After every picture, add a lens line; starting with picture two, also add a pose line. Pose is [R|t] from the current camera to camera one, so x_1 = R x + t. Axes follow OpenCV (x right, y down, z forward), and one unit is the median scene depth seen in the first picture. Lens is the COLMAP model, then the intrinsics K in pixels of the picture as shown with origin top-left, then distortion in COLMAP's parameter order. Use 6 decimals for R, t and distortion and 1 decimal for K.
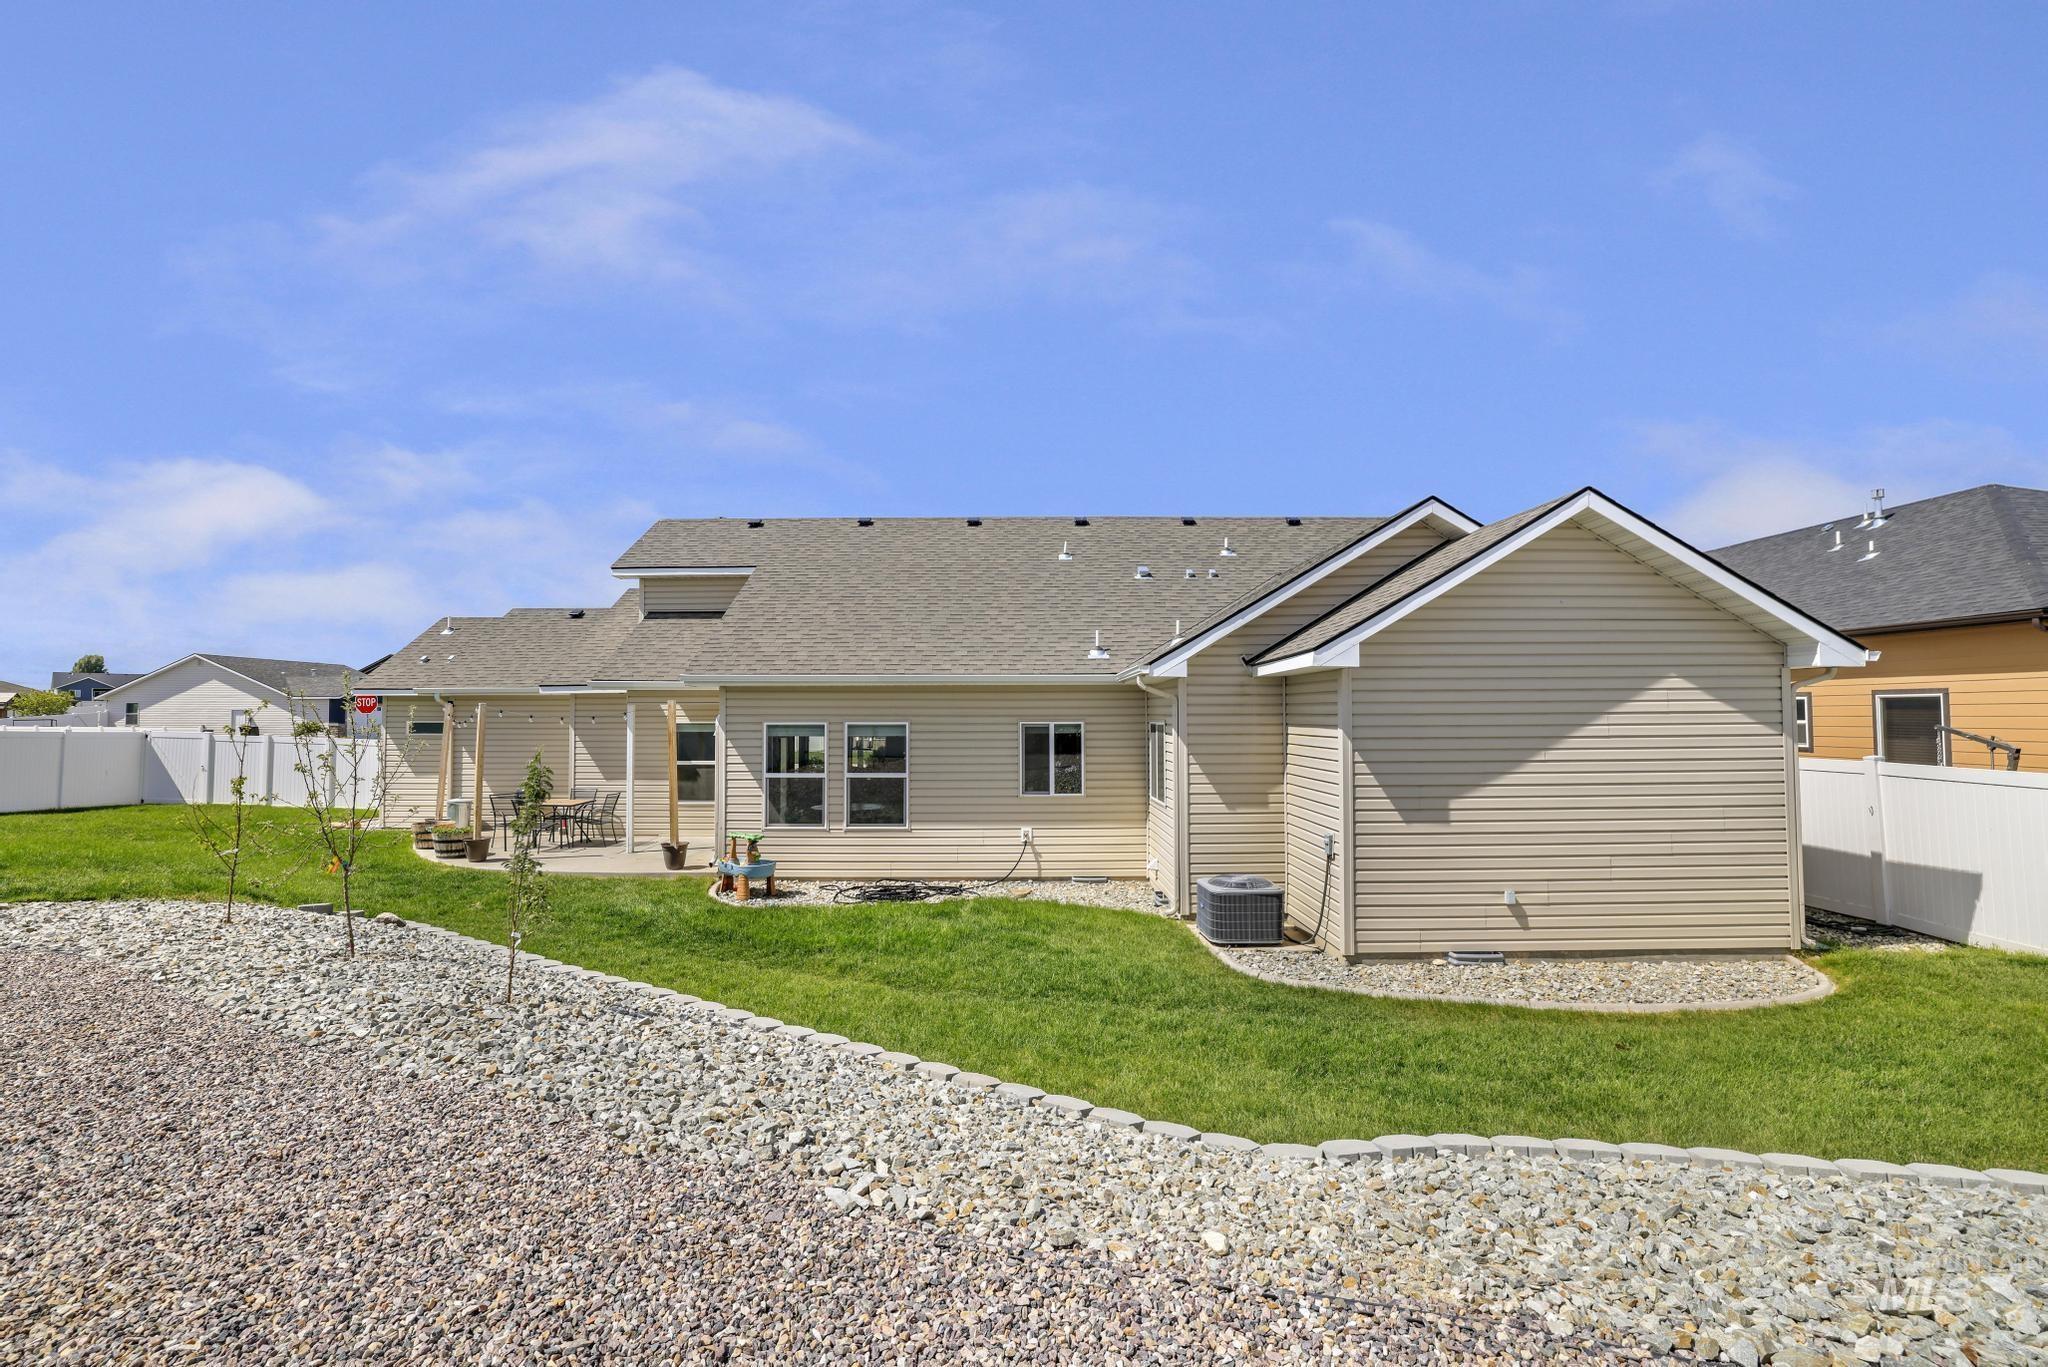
lens RADIAL K [[888.7, 0, 998.2], [0, 888.7, 677.0], [0, 0, 1]] dist [-0.050127, 0.020509]
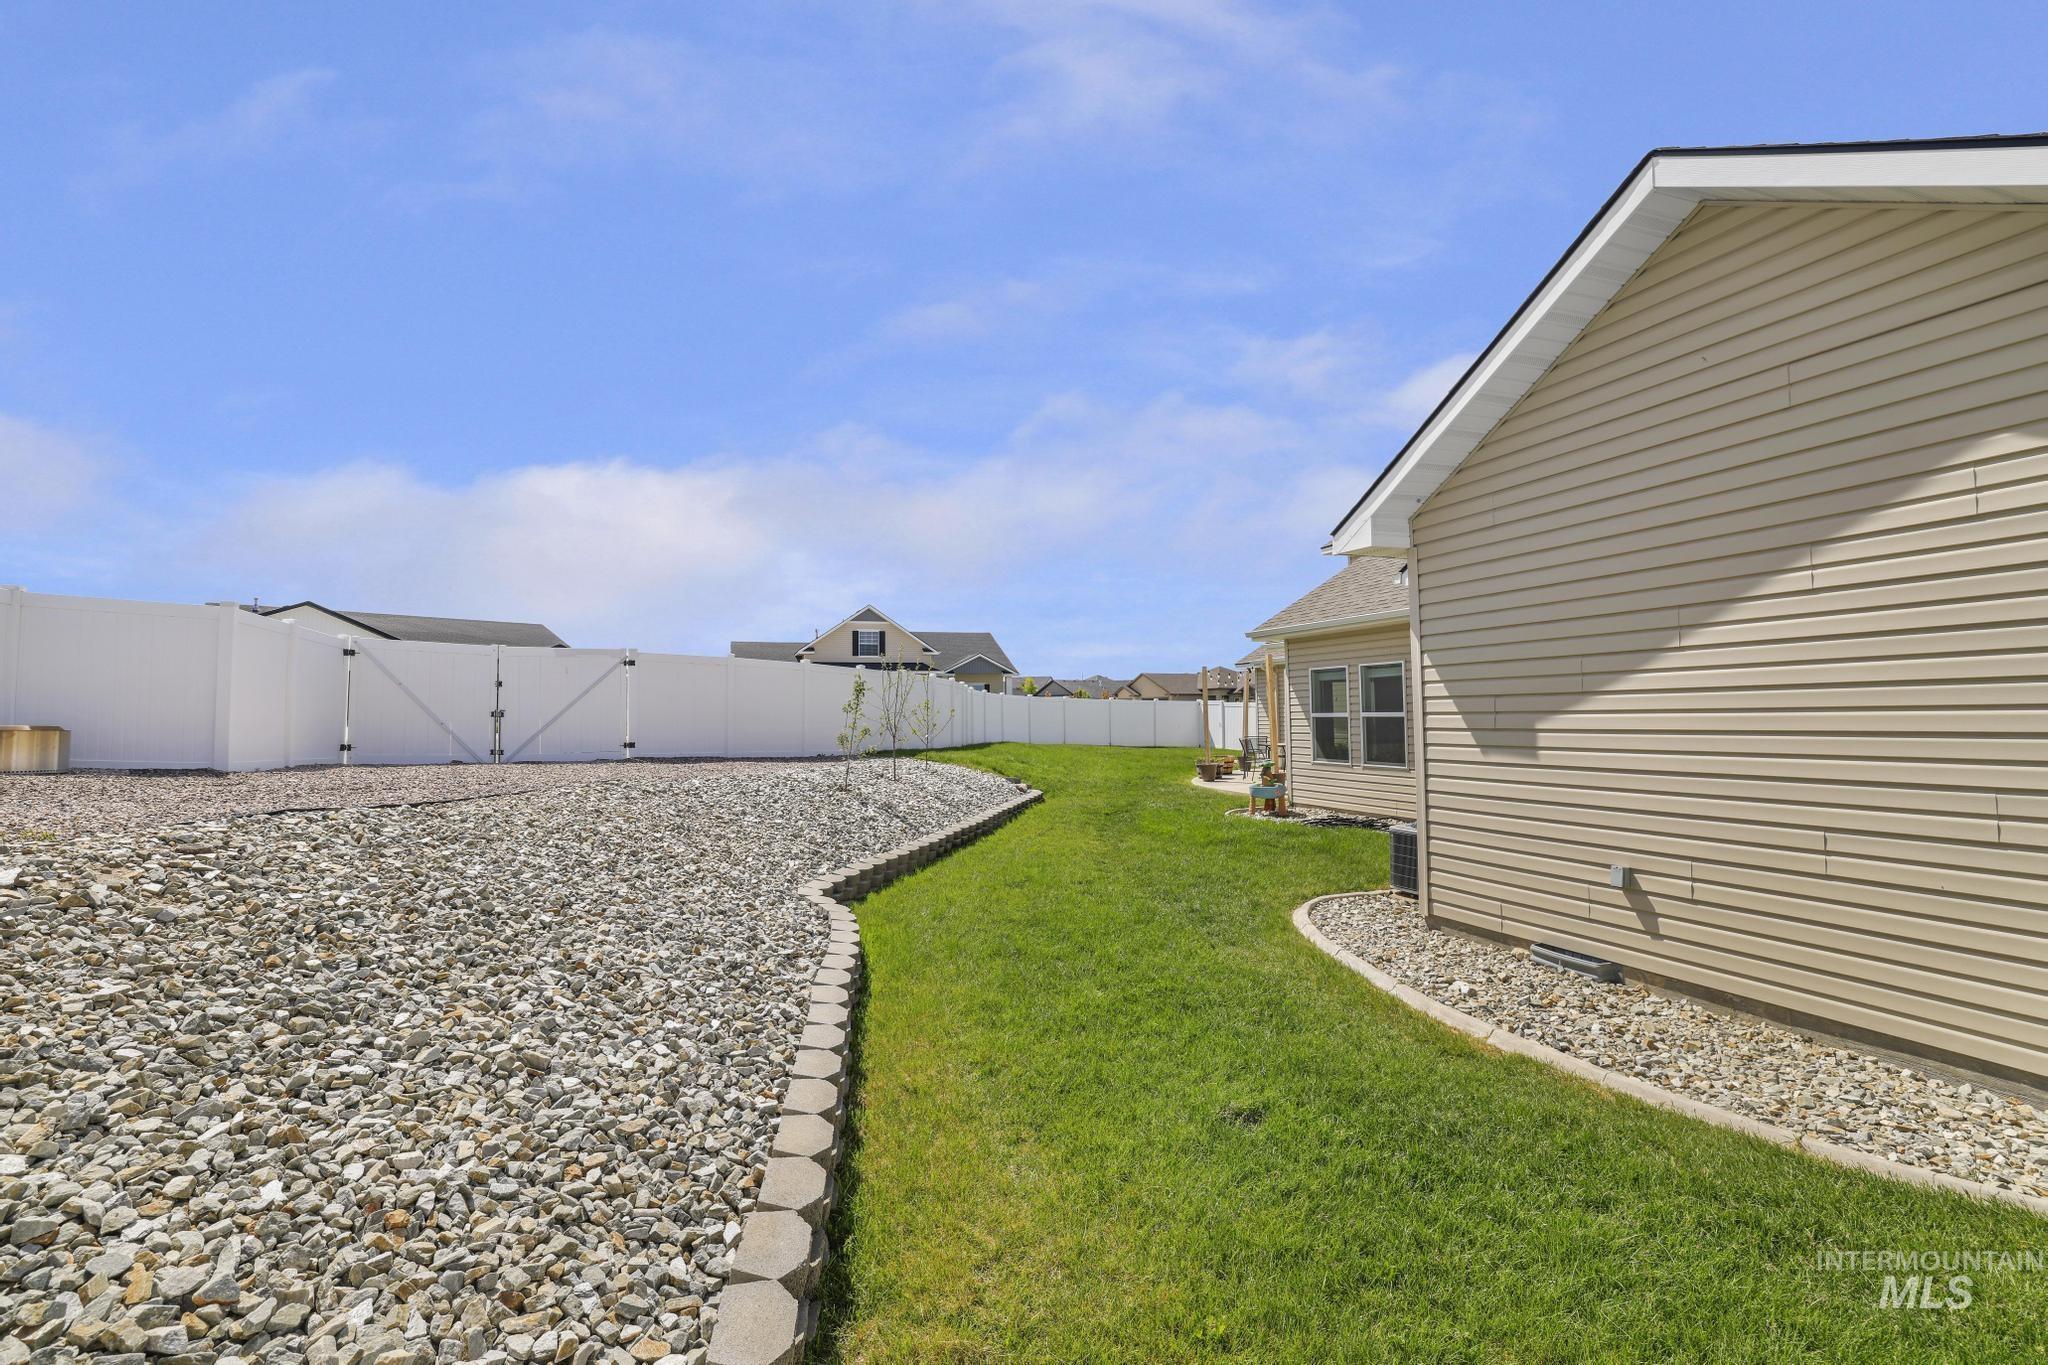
lens RADIAL K [[899.5, 0, 1028.7], [0, 899.5, 660.8], [0, 0, 1]] dist [-0.000837, -0.000045]
pose [[0.354827, -0.059552, -0.933033, 0.693151], [0.059213, 0.997397, -0.041141, 0.070206], [0.933055, -0.040650, 0.357430, 0.268555]]
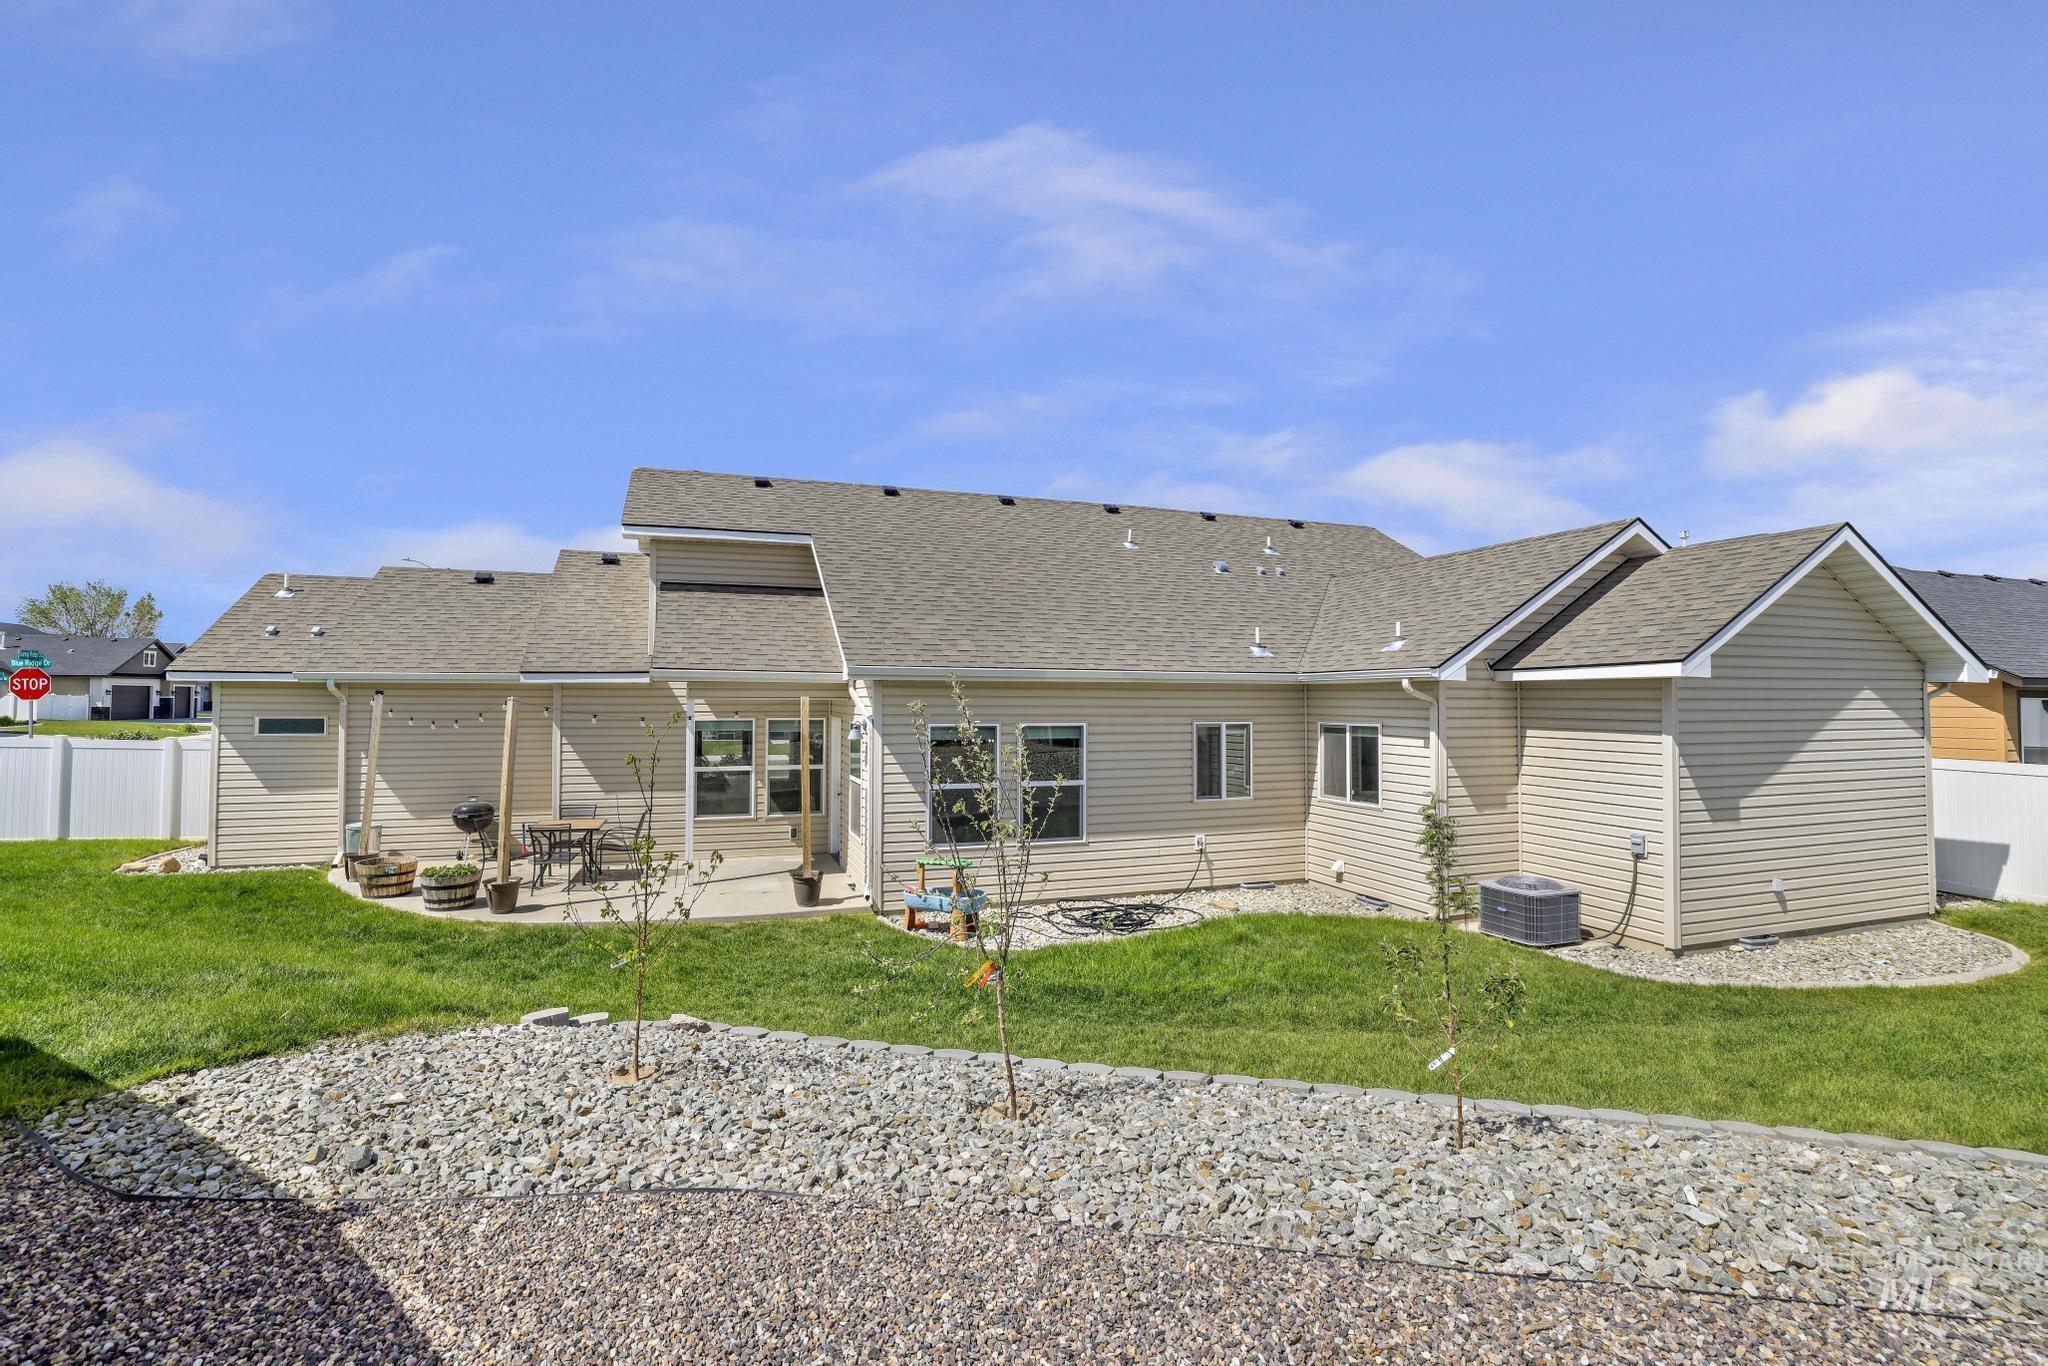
lens RADIAL K [[888.7, 0, 998.2], [0, 888.7, 676.5], [0, 0, 1]] dist [-0.050127, 0.020509]
pose [[0.947073, 0.013837, 0.320721, -0.482624], [-0.019702, 0.999693, 0.015049, -0.007864], [-0.320415, -0.020571, 0.947054, 0.186783]]
